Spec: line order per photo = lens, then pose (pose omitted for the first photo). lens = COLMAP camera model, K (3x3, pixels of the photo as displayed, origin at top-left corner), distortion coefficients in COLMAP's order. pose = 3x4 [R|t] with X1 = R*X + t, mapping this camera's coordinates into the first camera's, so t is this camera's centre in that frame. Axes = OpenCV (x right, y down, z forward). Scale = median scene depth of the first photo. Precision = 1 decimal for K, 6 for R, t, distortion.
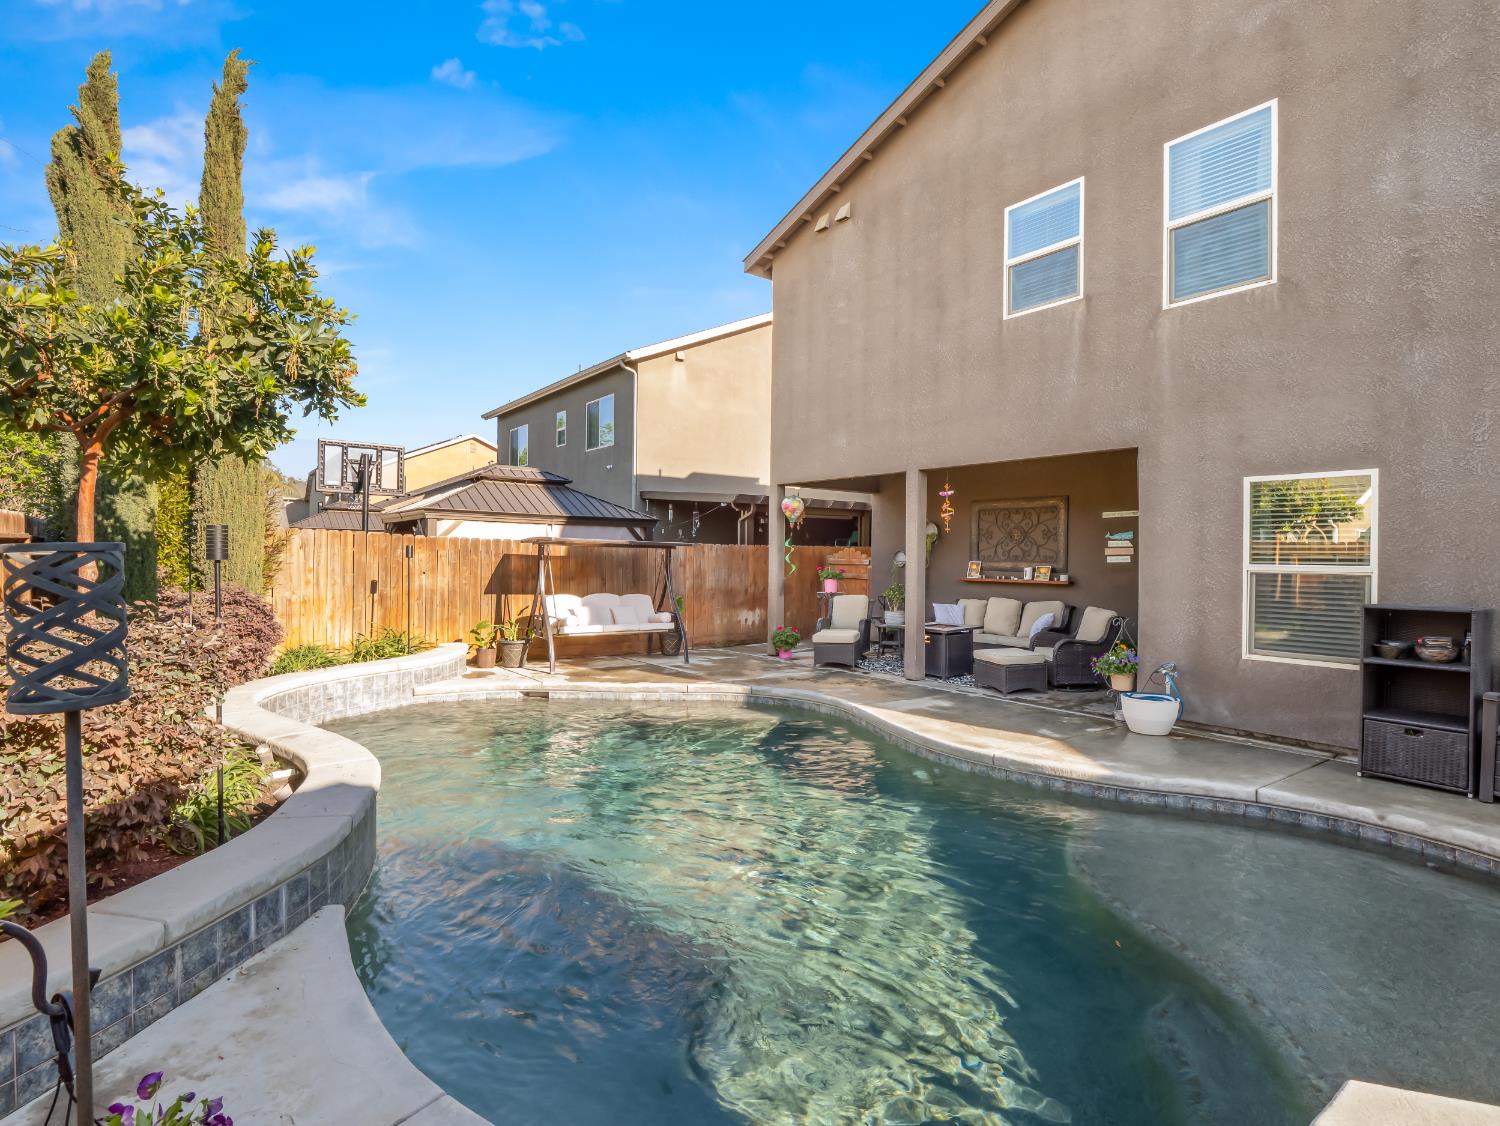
lens RADIAL K [[747.0, 0, 748.6], [0, 747.0, 556.6], [0, 0, 1]] dist [-0.008662, -0.003721]
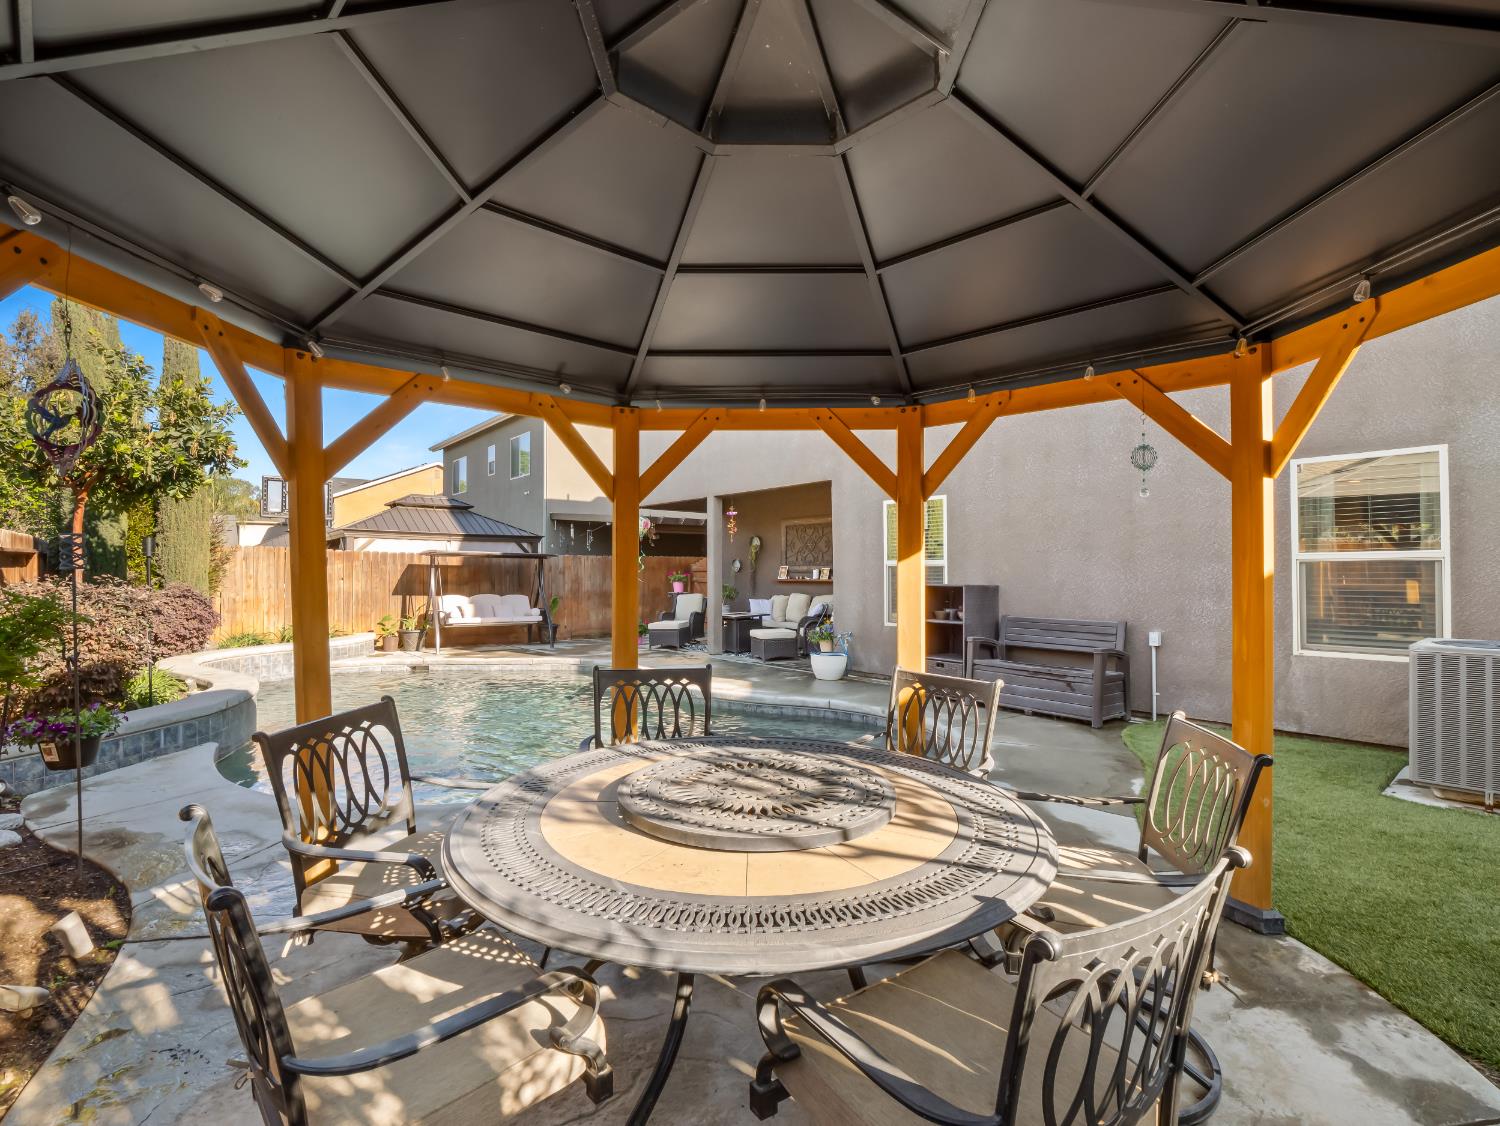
lens RADIAL K [[727.2, 0, 751.8], [0, 727.2, 561.1], [0, 0, 1]] dist [-0.010850, -0.003683]
pose [[0.999658, -0.012133, 0.023167, 0.271570], [0.012548, 0.999761, -0.017875, 0.024416], [-0.022944, 0.018160, 0.999572, -0.302500]]
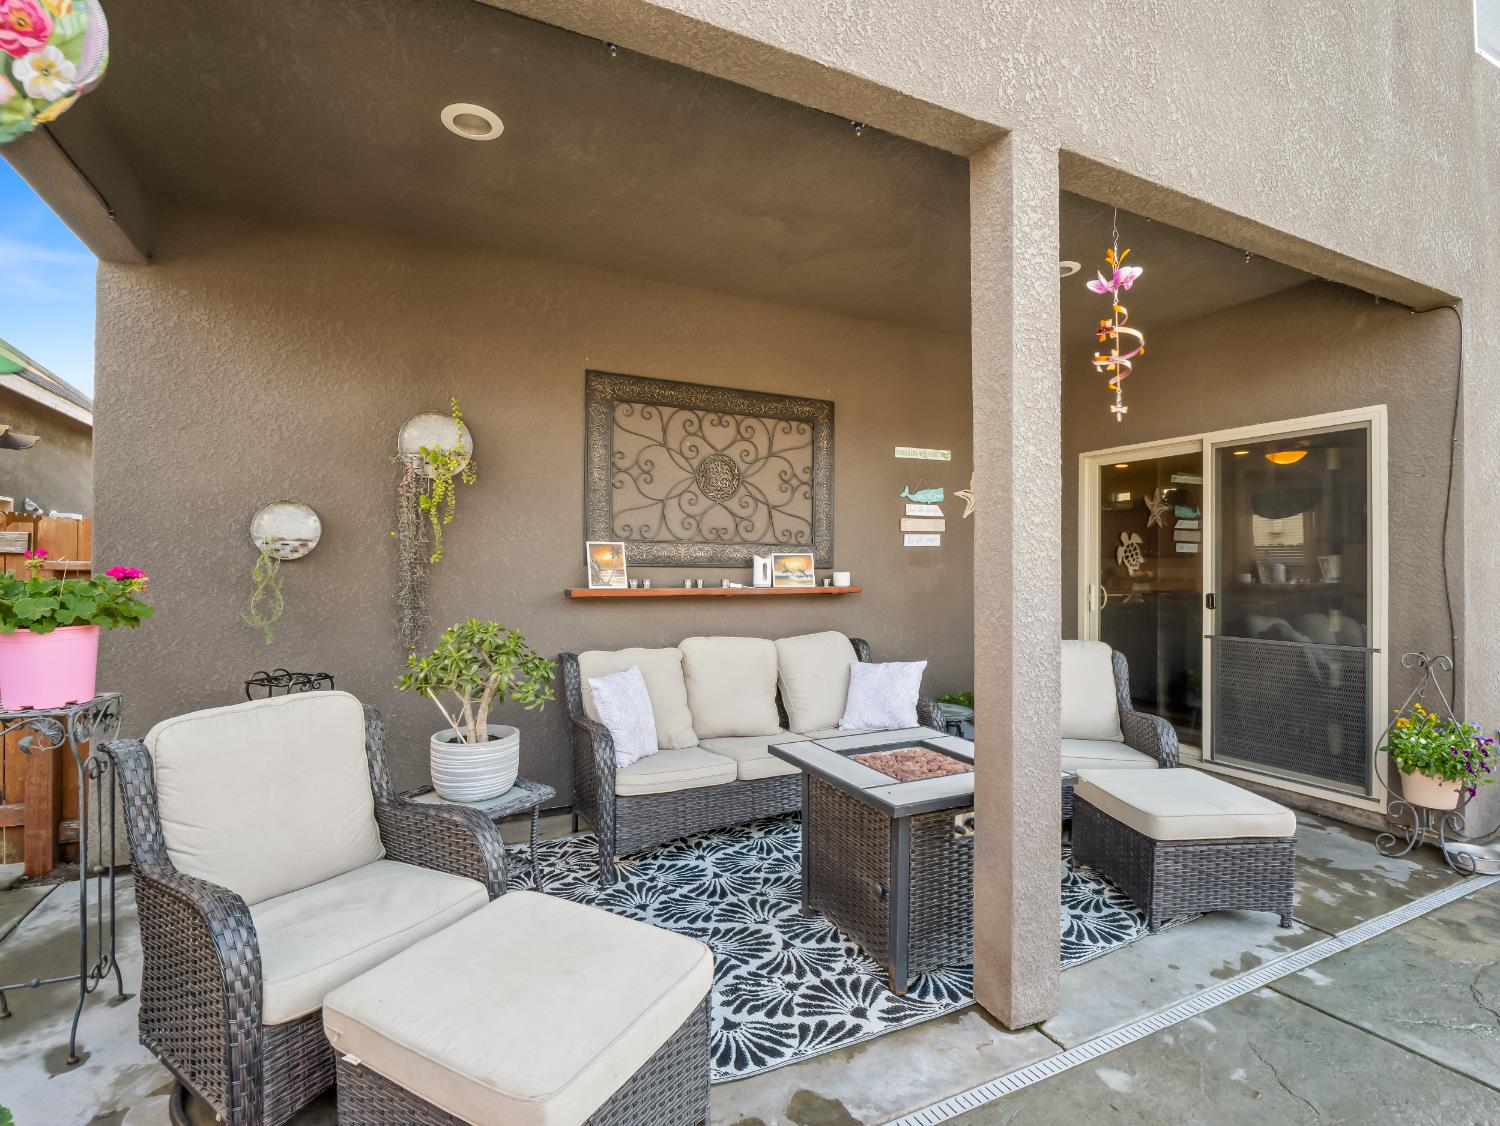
lens RADIAL K [[727.2, 0, 748.1], [0, 727.2, 567.2], [0, 0, 1]] dist [-0.010850, -0.003683]
pose [[0.193068, -0.000322, 0.981185, -0.028142], [0.004001, 0.999992, -0.000459, 0.023620], [-0.981177, 0.004014, 0.193067, 1.075086]]
